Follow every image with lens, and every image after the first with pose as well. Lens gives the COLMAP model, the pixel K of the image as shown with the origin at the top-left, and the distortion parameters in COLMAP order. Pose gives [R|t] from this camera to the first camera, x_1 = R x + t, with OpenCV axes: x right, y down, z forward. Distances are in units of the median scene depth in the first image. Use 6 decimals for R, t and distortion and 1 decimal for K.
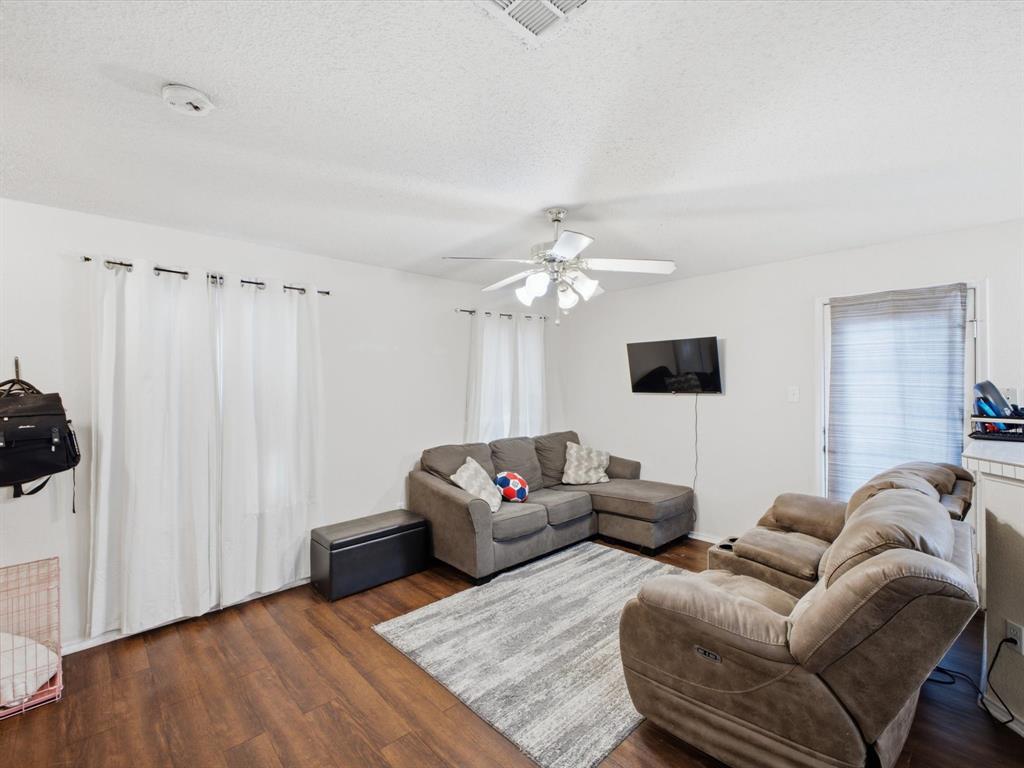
lens RADIAL K [[460.4, 0, 510.6], [0, 460.4, 379.0], [0, 0, 1]] dist [0.019388, -0.000874]
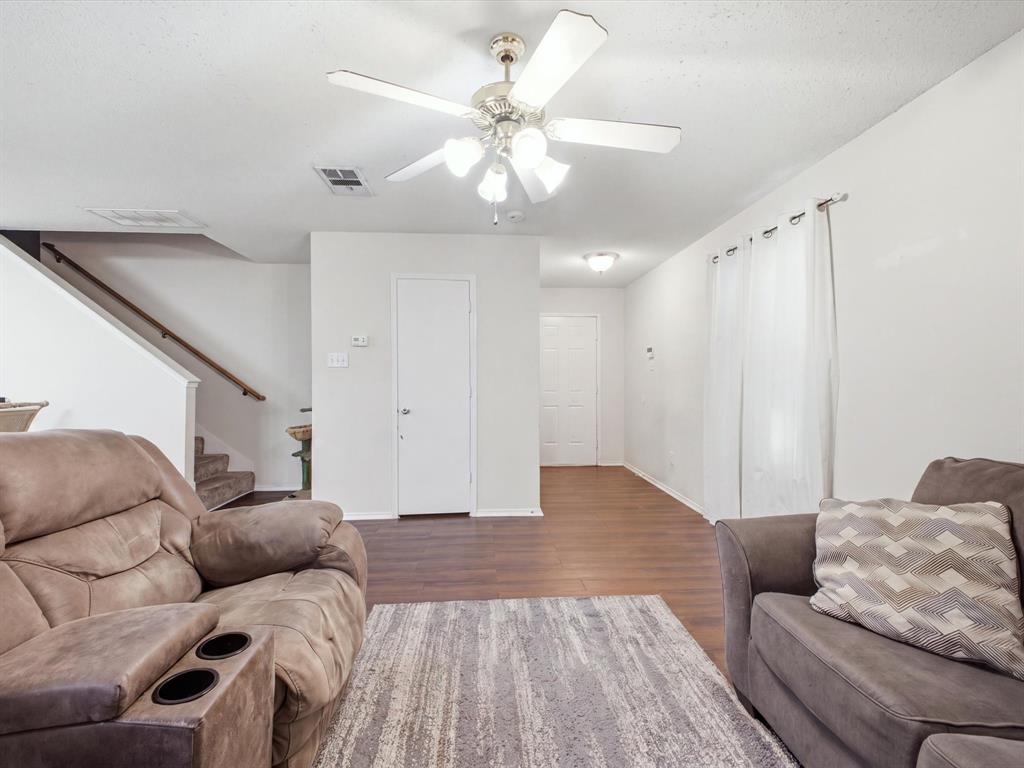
lens RADIAL K [[460.4, 0, 510.6], [0, 460.4, 379.0], [0, 0, 1]] dist [0.019388, -0.000874]
pose [[-0.634898, 0.003999, -0.772586, 0.545341], [0.009398, 0.999953, -0.002547, 0.104187], [0.772539, -0.008878, -0.634905, 1.266969]]
